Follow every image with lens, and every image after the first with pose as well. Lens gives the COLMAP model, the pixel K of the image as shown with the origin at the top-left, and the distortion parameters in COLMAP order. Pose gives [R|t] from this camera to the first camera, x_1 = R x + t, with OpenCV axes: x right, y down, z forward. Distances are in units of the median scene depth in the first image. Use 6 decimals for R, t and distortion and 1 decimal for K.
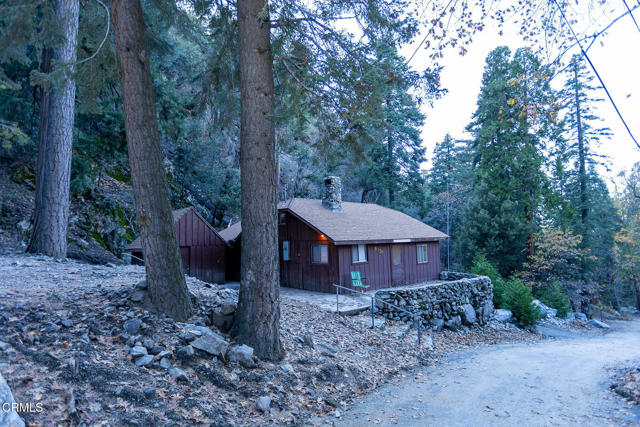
lens RADIAL K [[355.0, 0, 320.0], [0, 355.0, 213.5], [0, 0, 1]] dist [-0.005825, -0.000308]
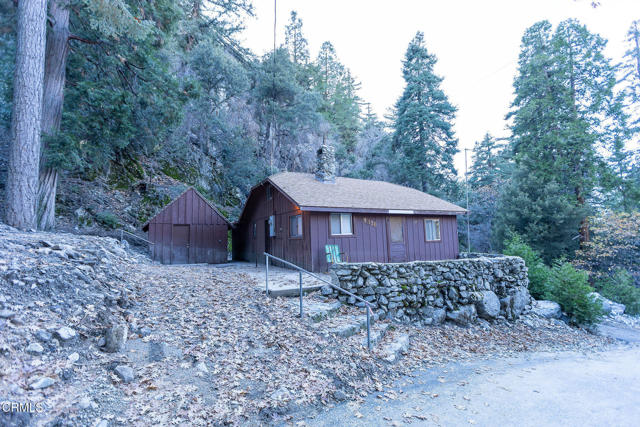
lens RADIAL K [[283.6, 0, 318.9], [0, 283.6, 212.1], [0, 0, 1]] dist [0.003619, -0.000419]
pose [[0.977100, -0.023589, -0.211467, 0.153680], [0.018967, 0.999535, -0.023860, 0.075052], [0.211932, 0.019303, 0.977094, 0.257747]]
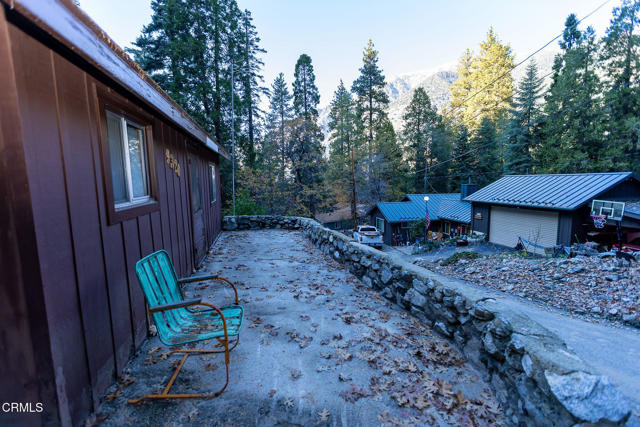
lens RADIAL K [[283.6, 0, 318.9], [0, 283.6, 212.1], [0, 0, 1]] dist [0.003619, -0.000419]
pose [[0.476547, -0.079276, 0.875567, 0.010304], [-0.067690, 0.989661, 0.126448, 0.085408], [-0.876539, -0.119526, 0.466254, 0.629726]]
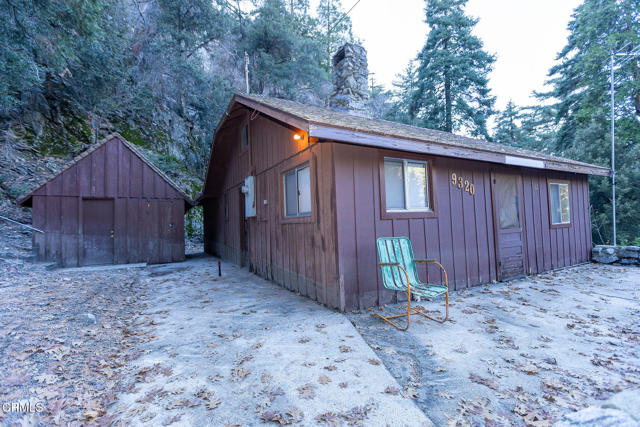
lens RADIAL K [[283.6, 0, 318.9], [0, 283.6, 212.1], [0, 0, 1]] dist [0.003619, -0.000419]
pose [[0.978073, -0.015222, -0.207705, 0.064369], [0.023523, 0.999018, 0.037551, 0.095479], [0.206929, -0.041614, 0.977471, 0.547288]]
